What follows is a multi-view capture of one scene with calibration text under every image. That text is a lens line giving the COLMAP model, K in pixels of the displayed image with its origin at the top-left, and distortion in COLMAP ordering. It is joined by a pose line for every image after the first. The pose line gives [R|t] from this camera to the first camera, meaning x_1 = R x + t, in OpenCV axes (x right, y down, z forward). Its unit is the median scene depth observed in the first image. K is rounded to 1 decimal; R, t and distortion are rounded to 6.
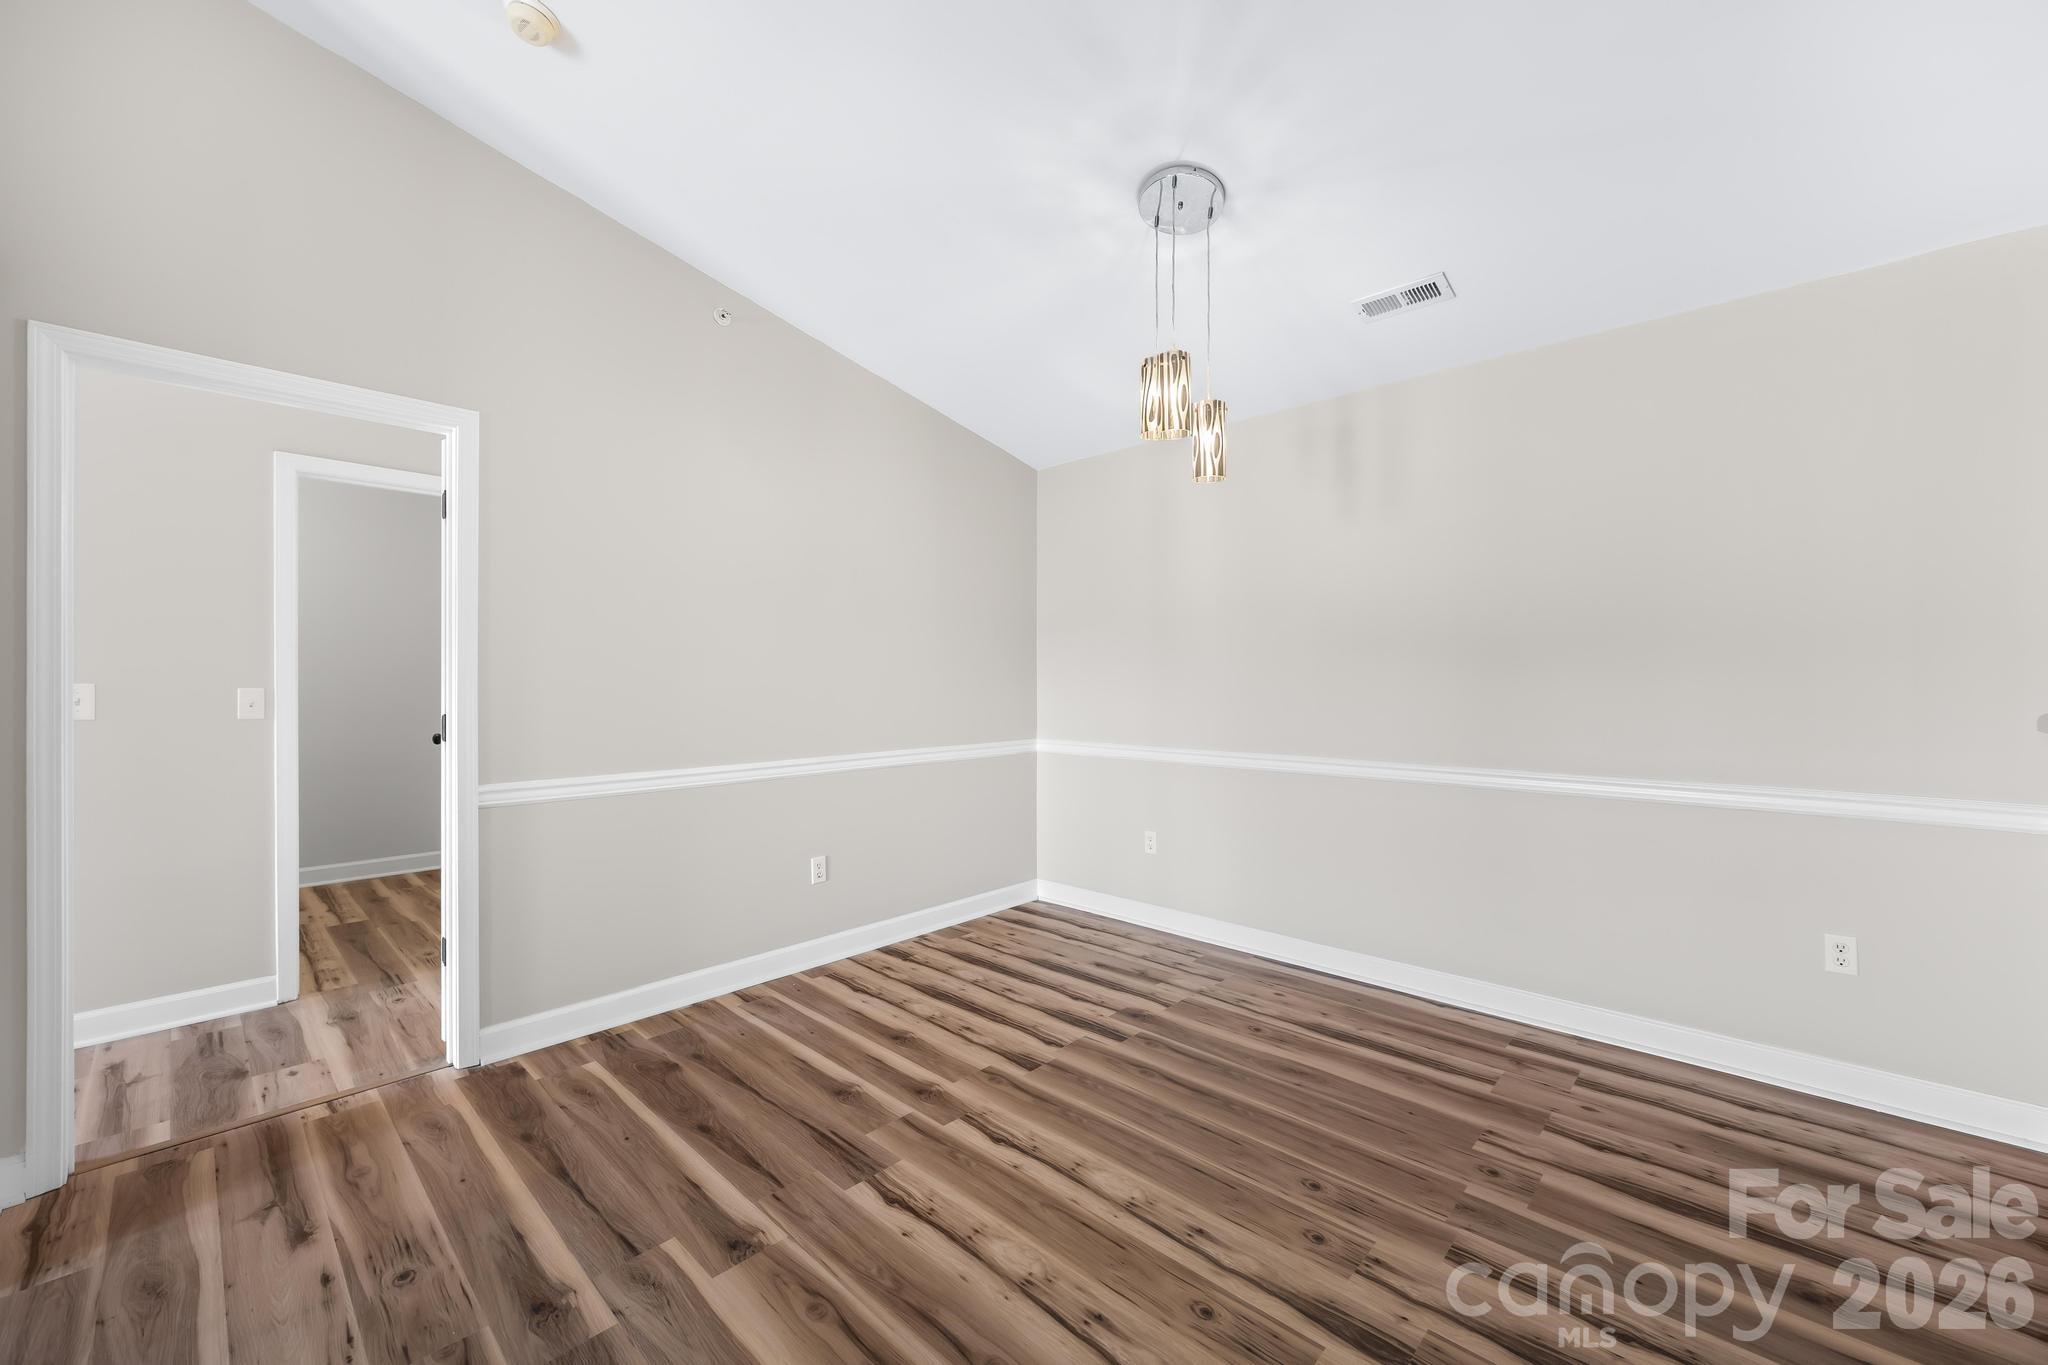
lens RADIAL K [[809.7, 0, 1020.3], [0, 809.7, 675.0], [0, 0, 1]] dist [-0.001733, -0.000273]
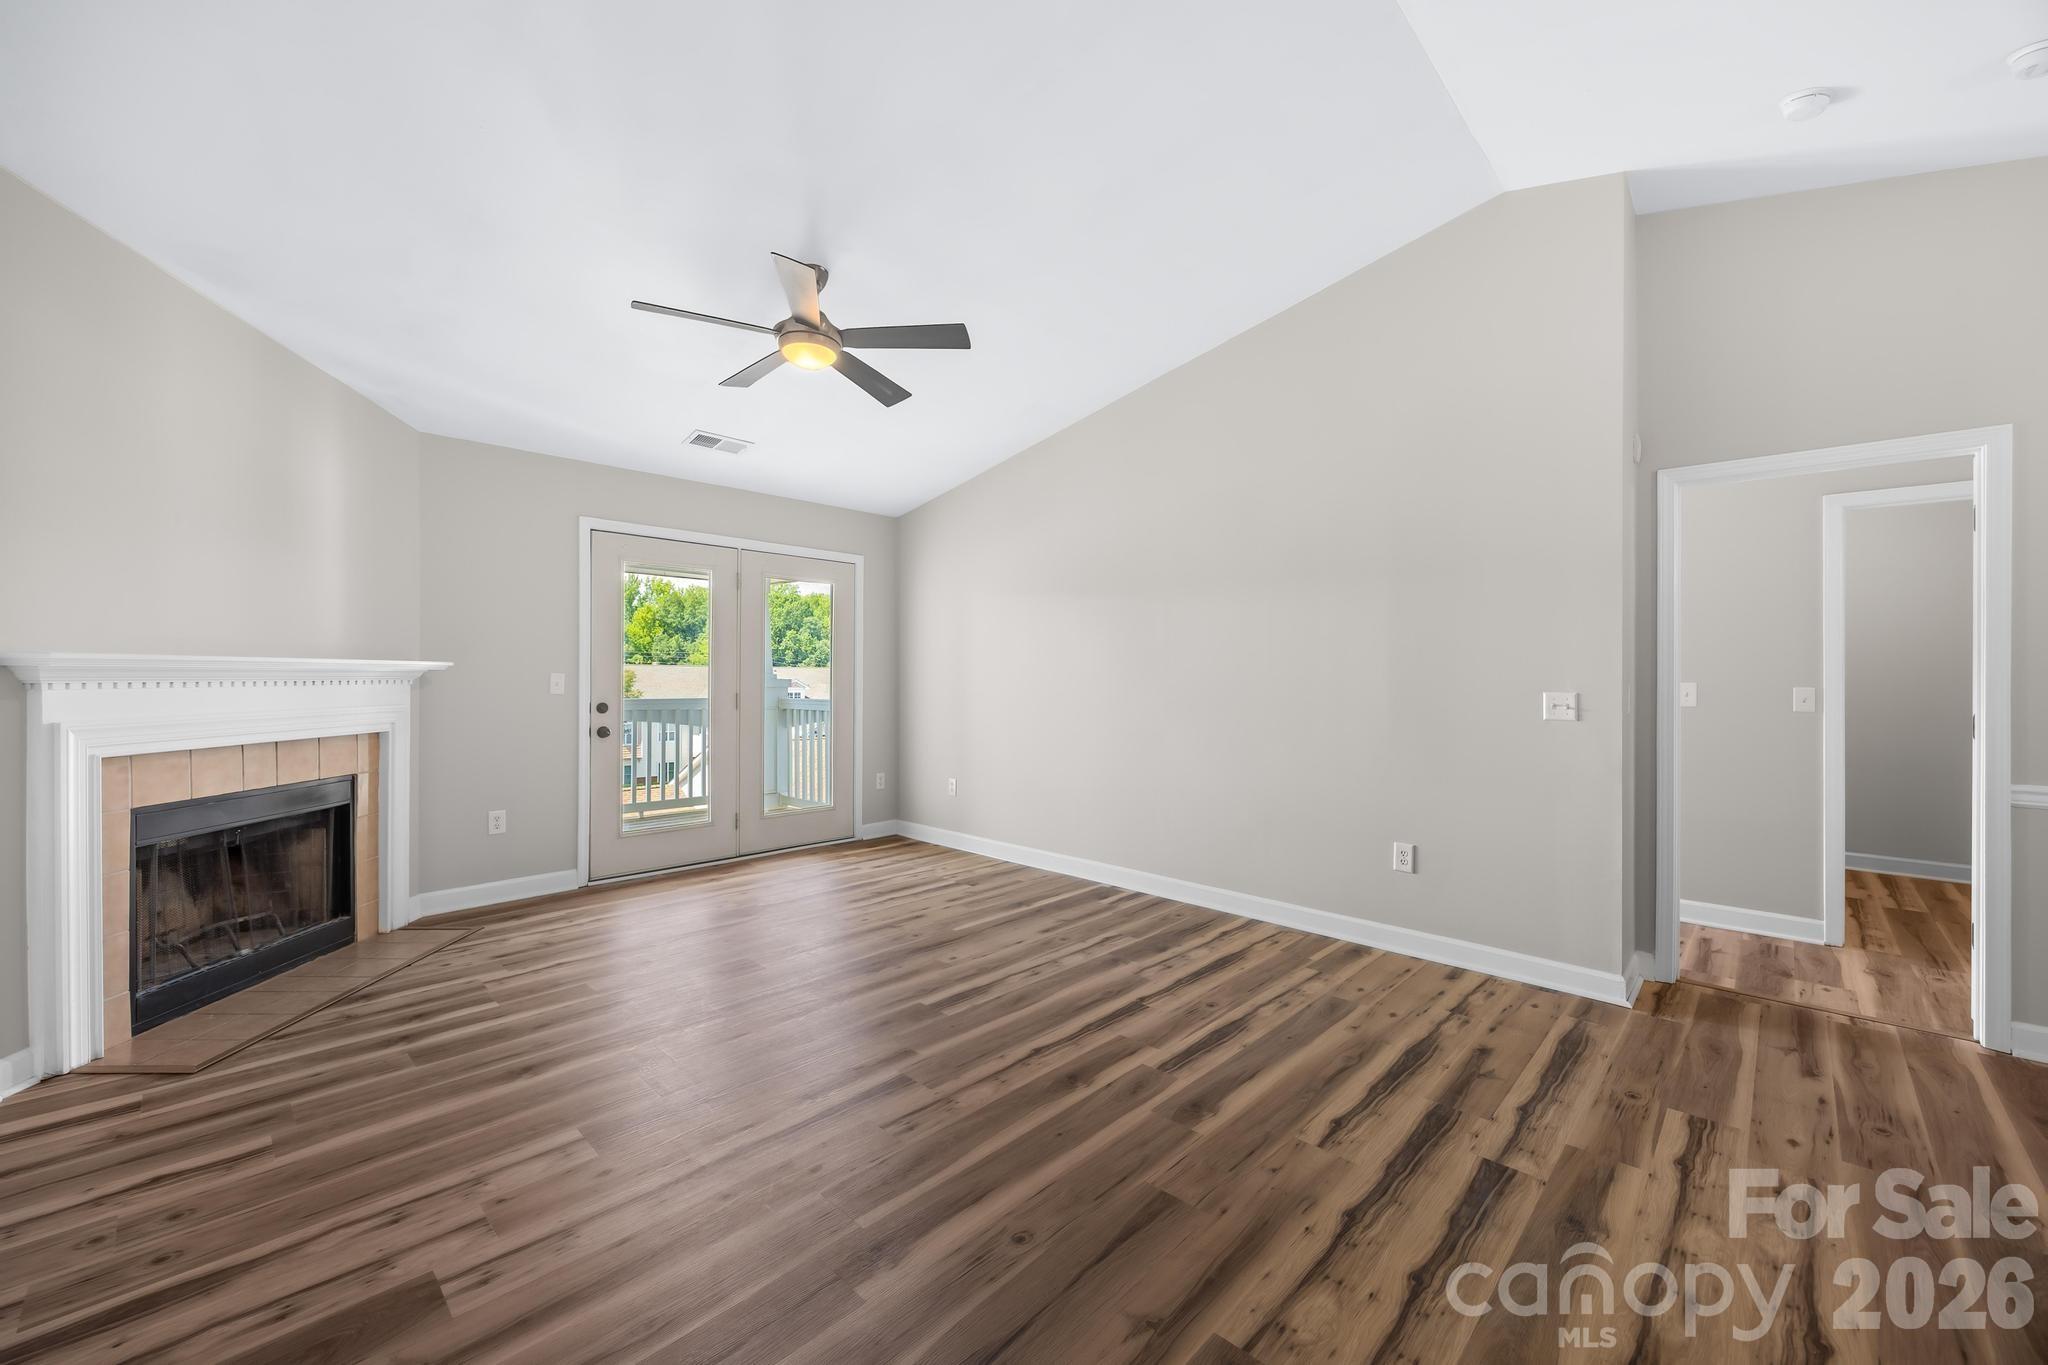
lens RADIAL K [[804.7, 0, 1008.1], [0, 804.7, 678.2], [0, 0, 1]] dist [-0.001200, -0.000313]
pose [[-0.005302, 0.003721, -0.999979, 0.362318], [-0.000319, 0.999993, 0.003723, -0.002147], [0.999986, 0.000339, -0.005301, -0.277193]]
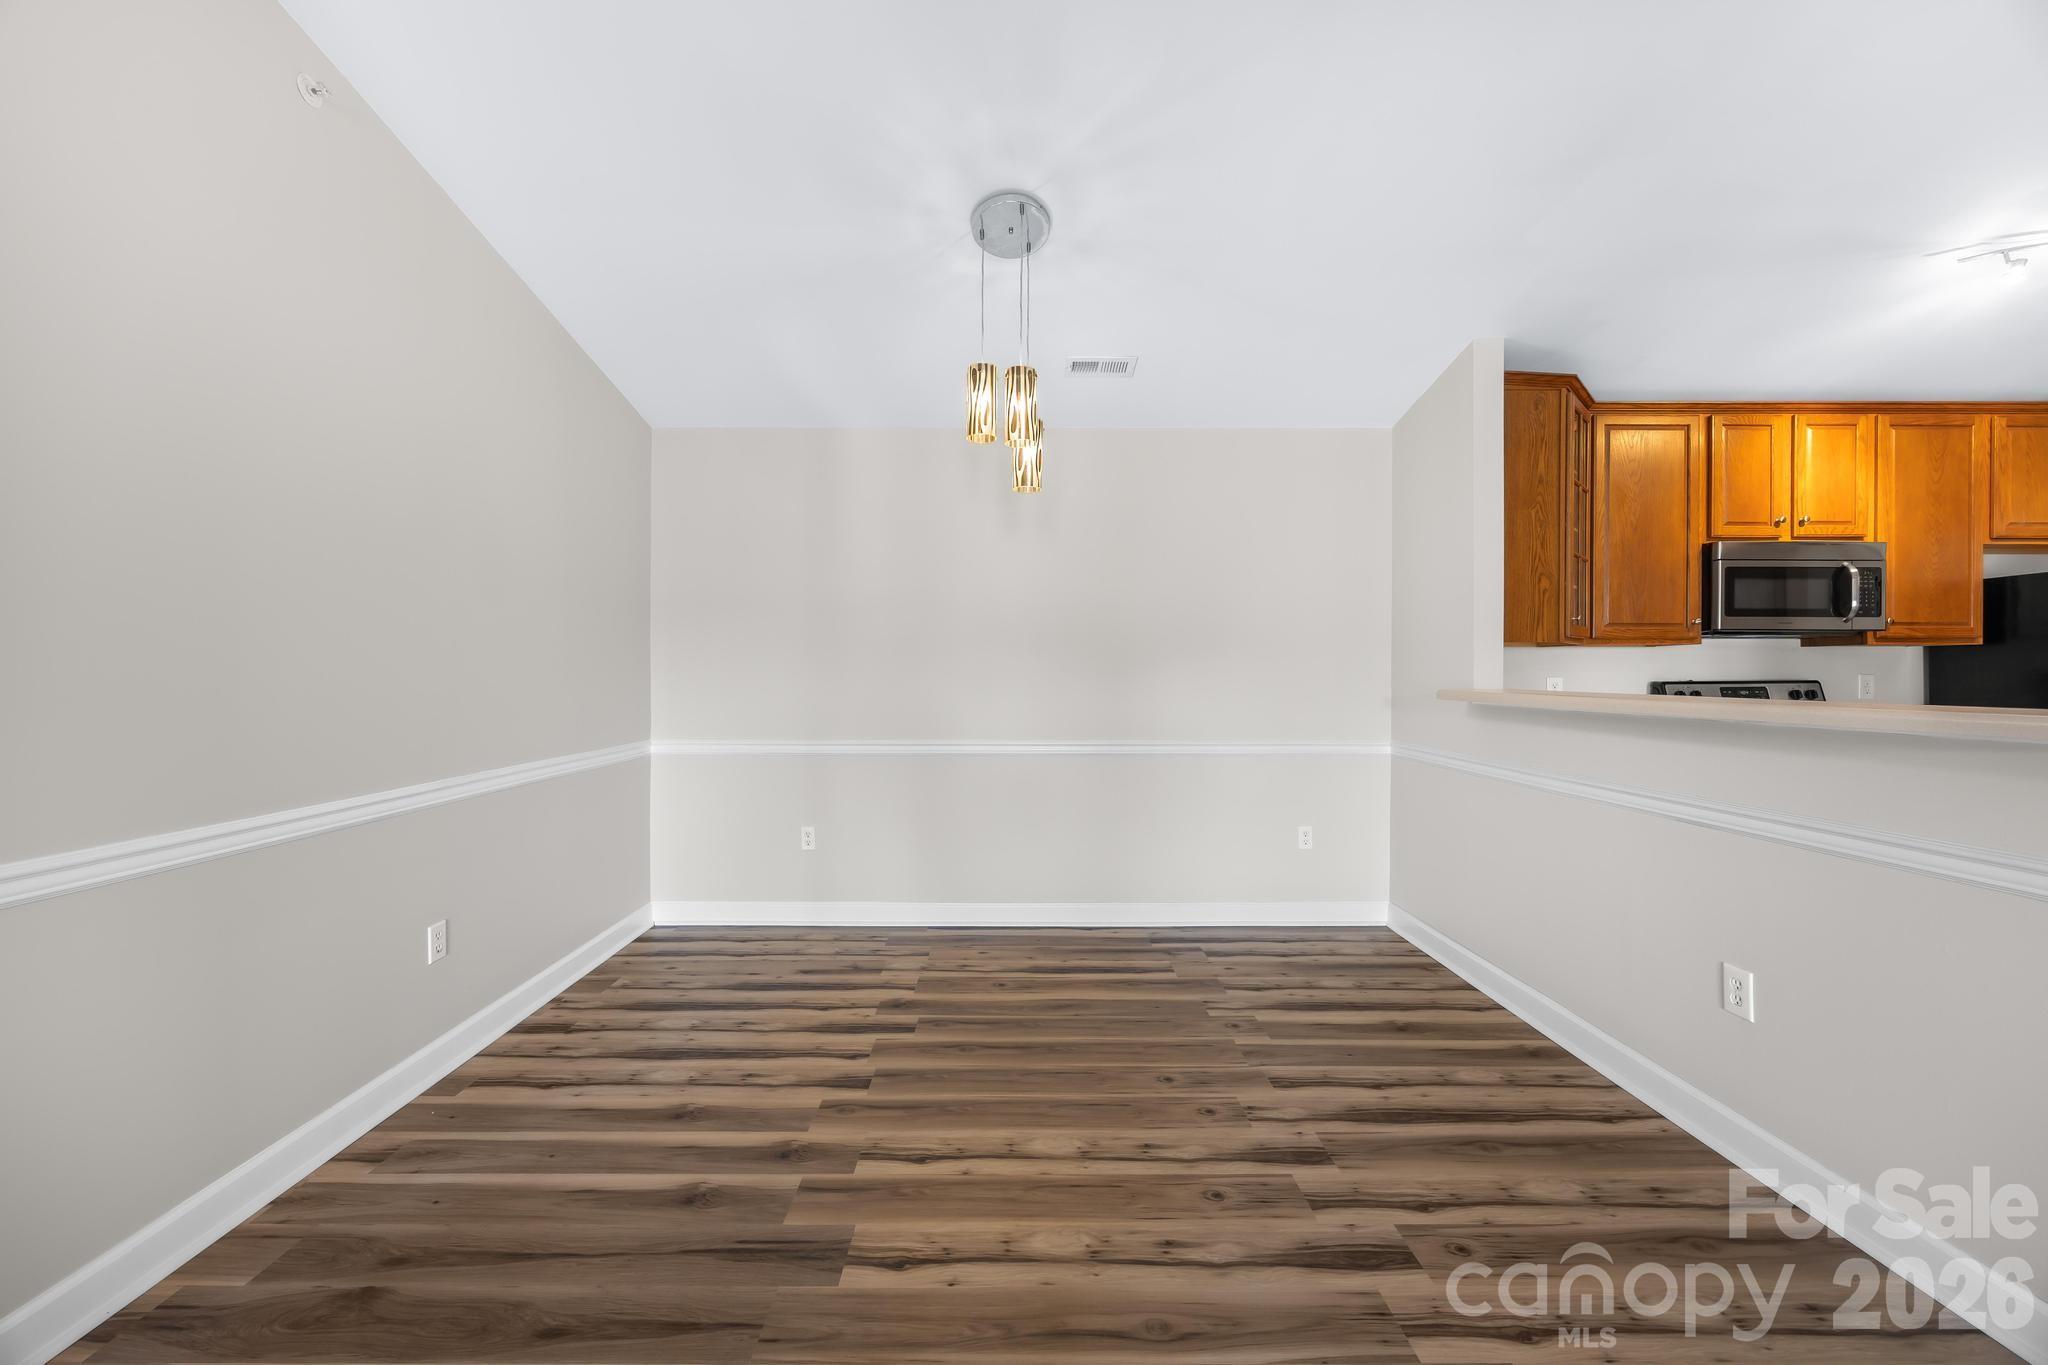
lens RADIAL K [[785.6, 0, 1018.8], [0, 785.6, 672.4], [0, 0, 1]] dist [-0.001548, 0.000004]
pose [[0.719882, 0.002628, 0.694091, -0.485671], [-0.006989, 0.999970, 0.003463, 0.002840], [-0.694061, -0.007344, 0.719879, 0.223197]]
